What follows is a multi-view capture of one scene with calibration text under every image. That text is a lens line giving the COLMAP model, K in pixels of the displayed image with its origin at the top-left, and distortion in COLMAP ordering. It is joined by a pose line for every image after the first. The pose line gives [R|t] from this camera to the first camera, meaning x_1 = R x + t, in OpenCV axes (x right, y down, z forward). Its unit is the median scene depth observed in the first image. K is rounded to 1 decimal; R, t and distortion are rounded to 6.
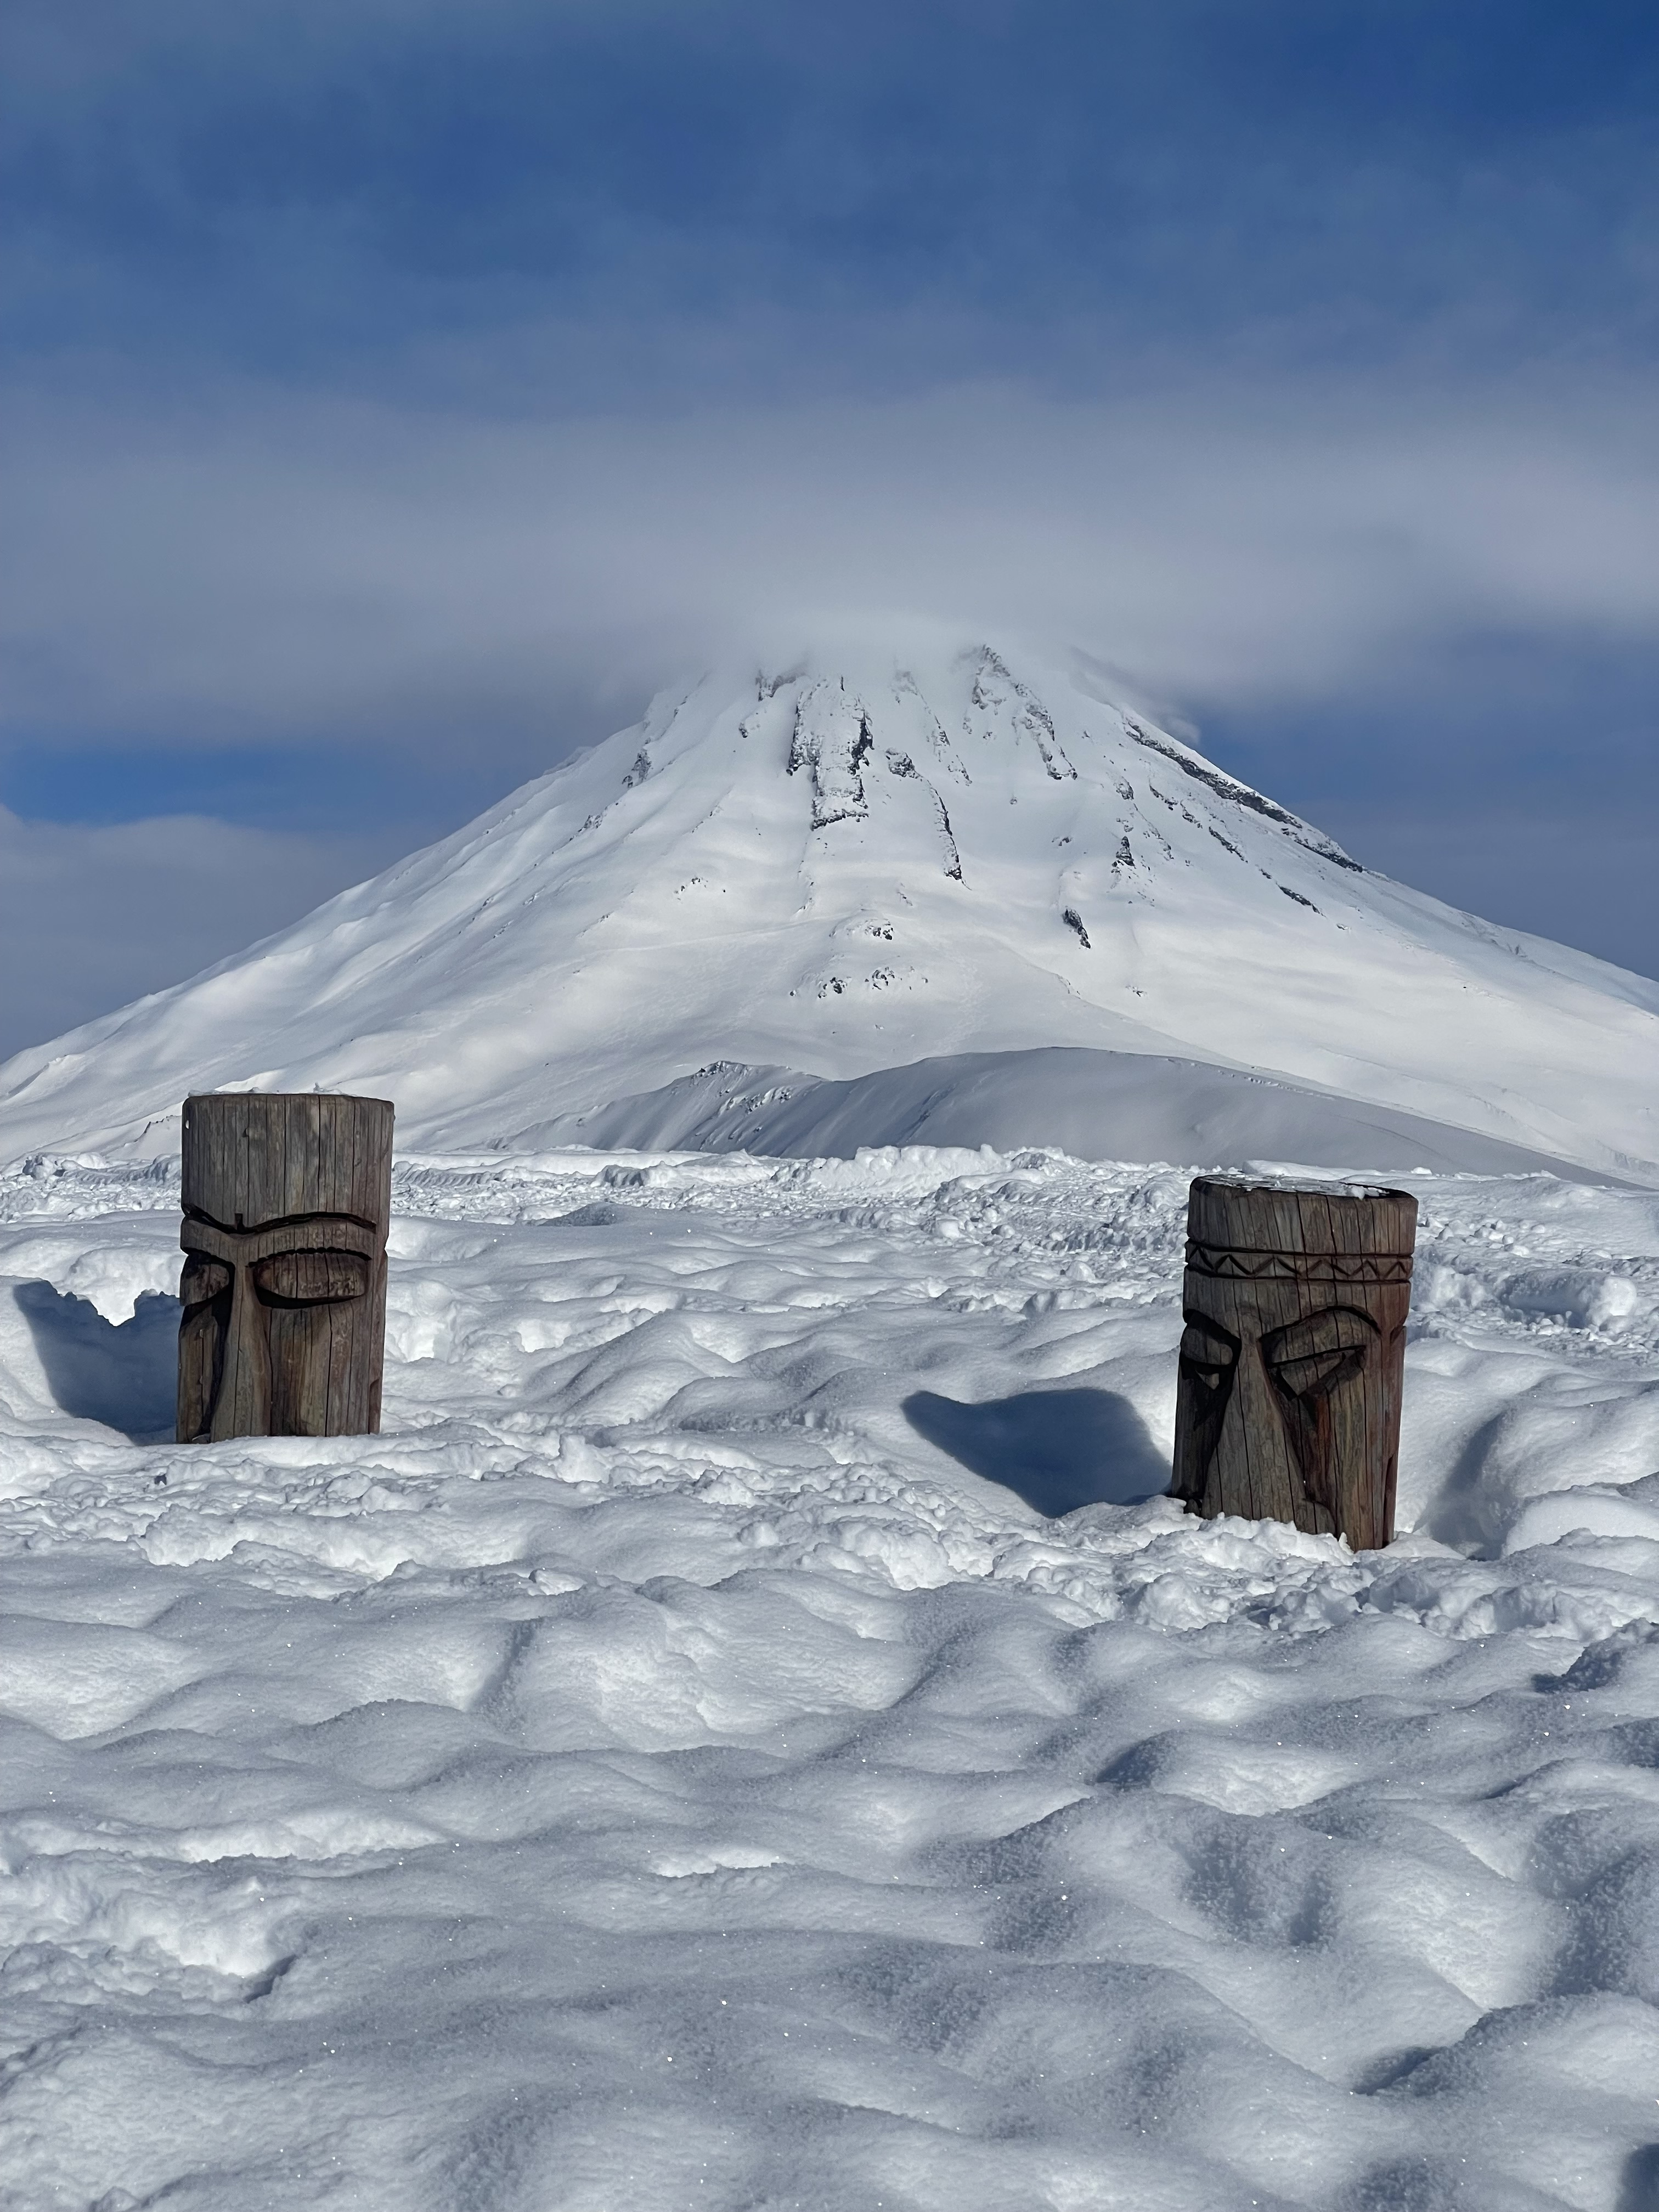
lens RADIAL K [[4109.3, 0, 821.6], [0, 4109.3, 1108.9], [0, 0, 1]] dist [0.265231, 0.000000]
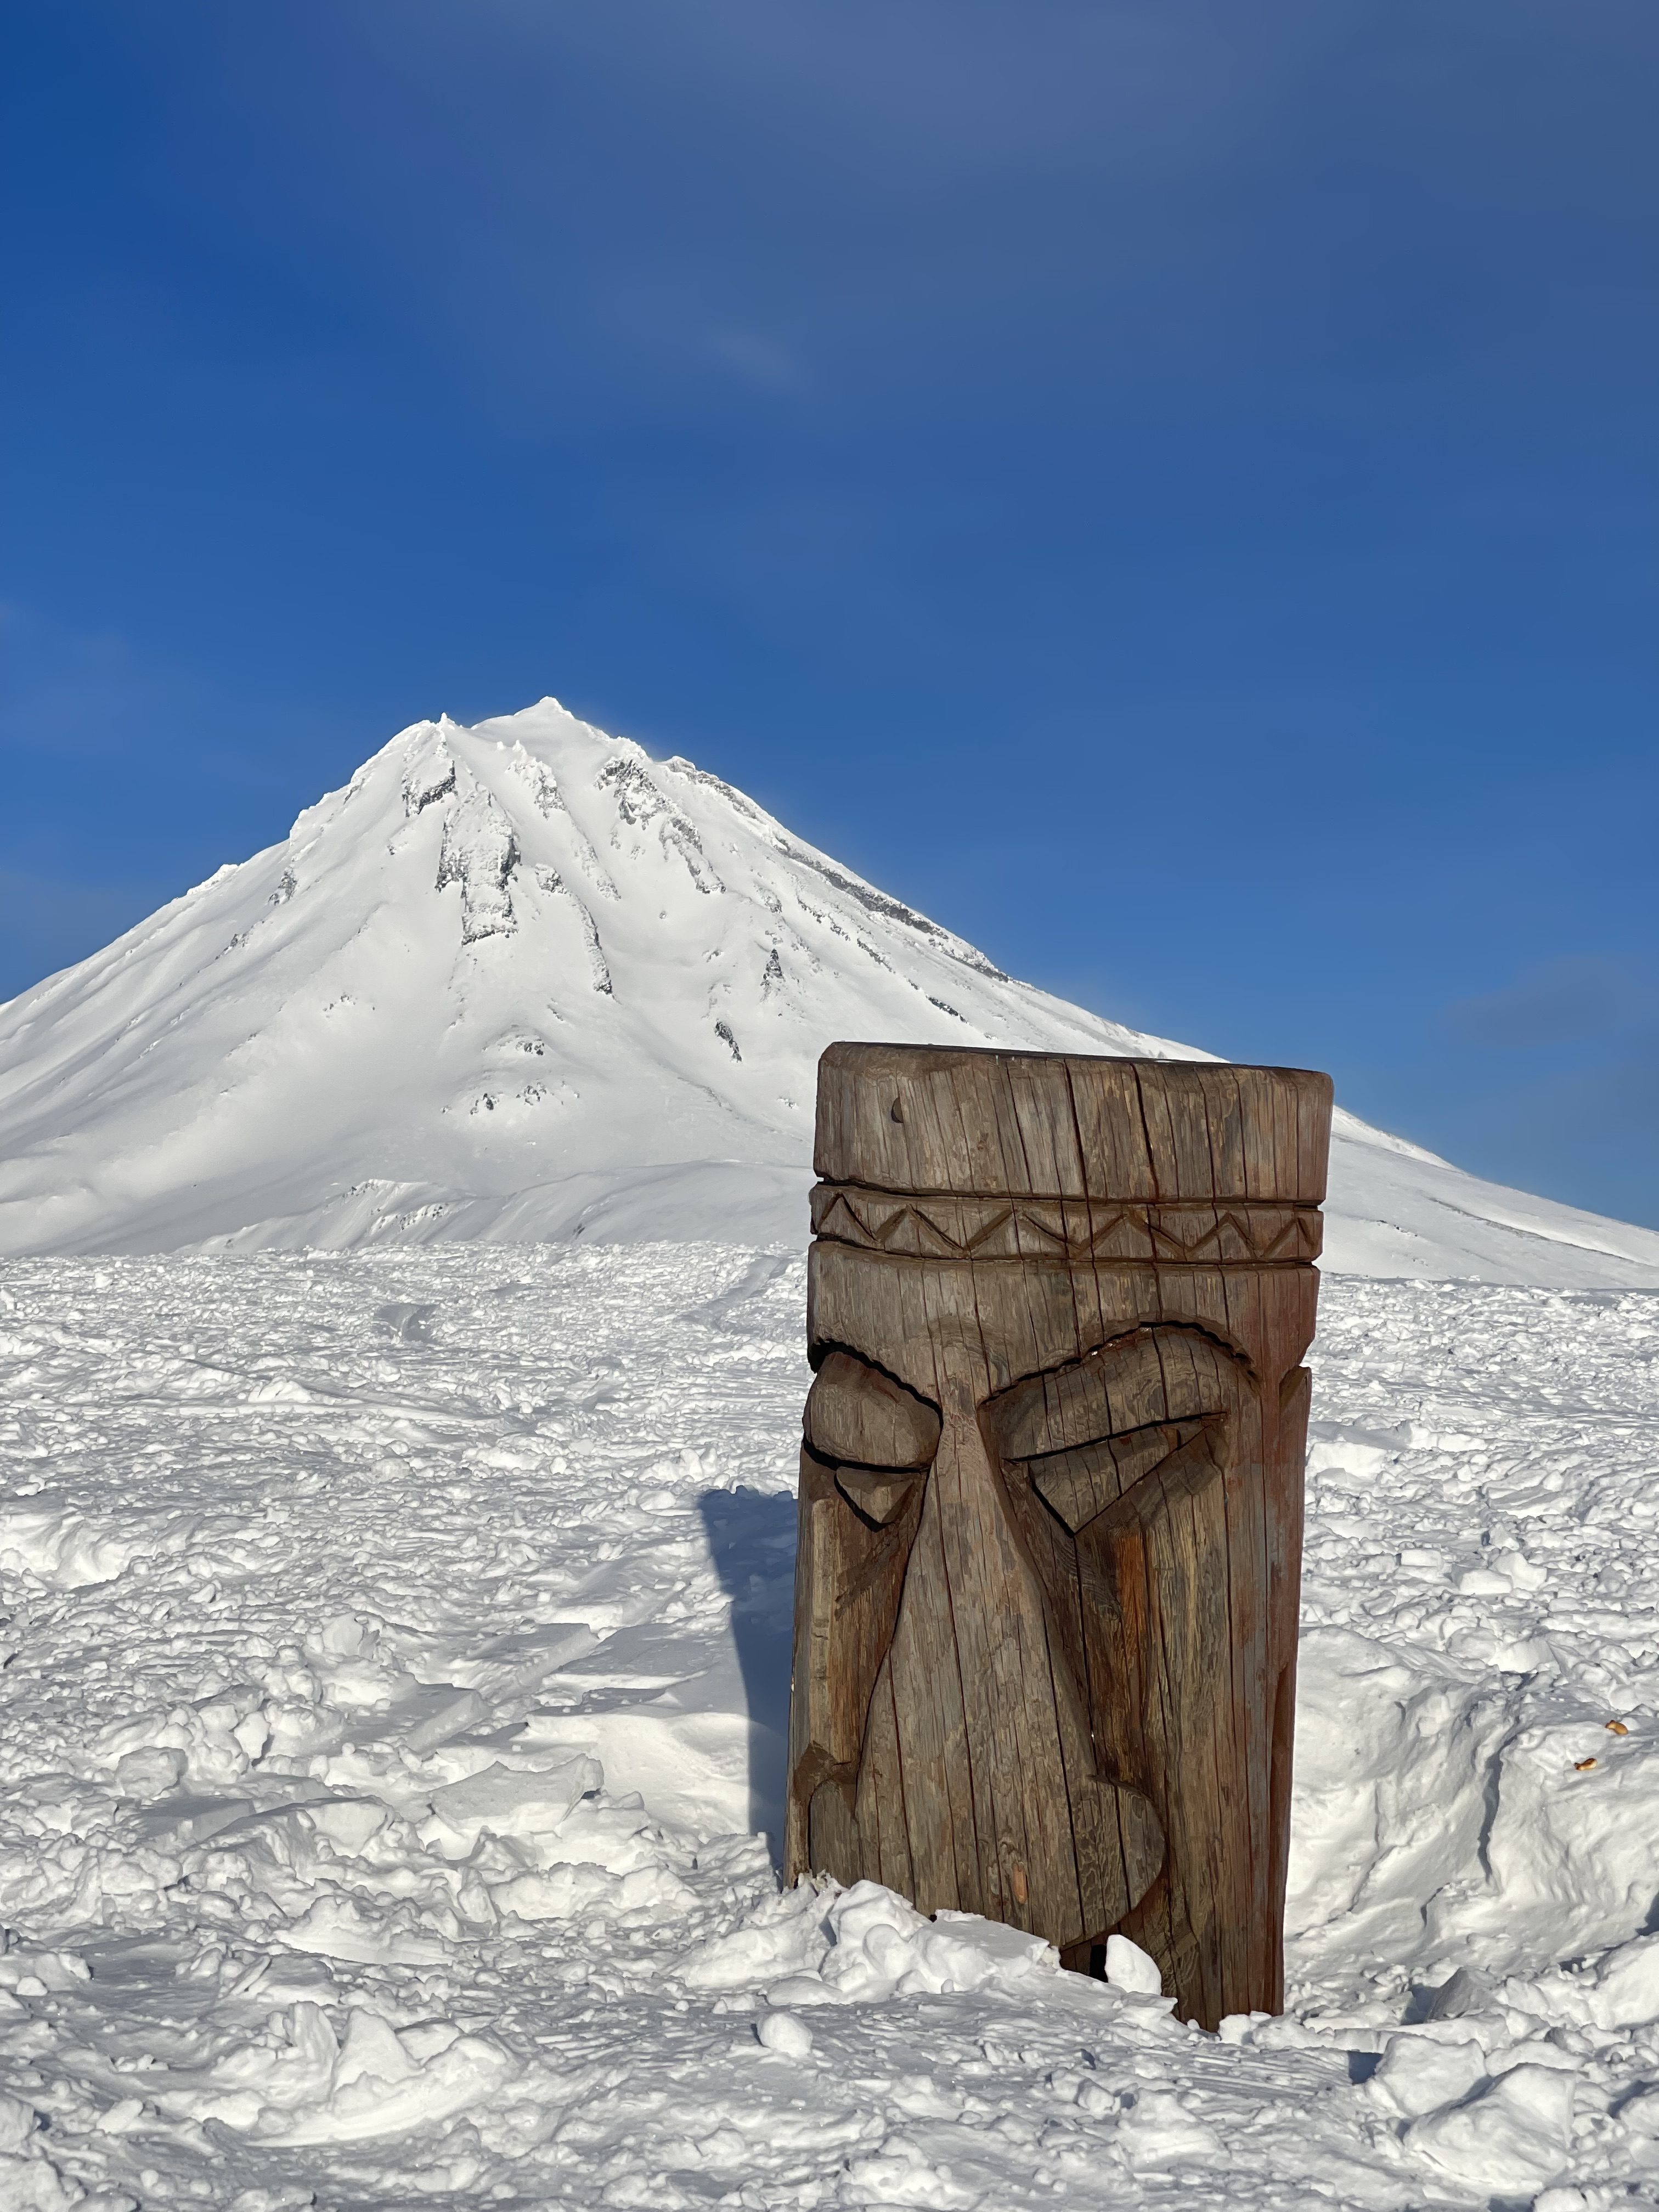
lens RADIAL K [[4109.3, 0, 824.4], [0, 4109.3, 1101.4], [0, 0, 1]] dist [0.265231, 0.000000]
pose [[0.996297, -0.012945, 0.085000, 0.053665], [0.015438, 0.999468, -0.028736, 0.036626], [-0.084582, 0.029942, 0.995967, 0.574044]]
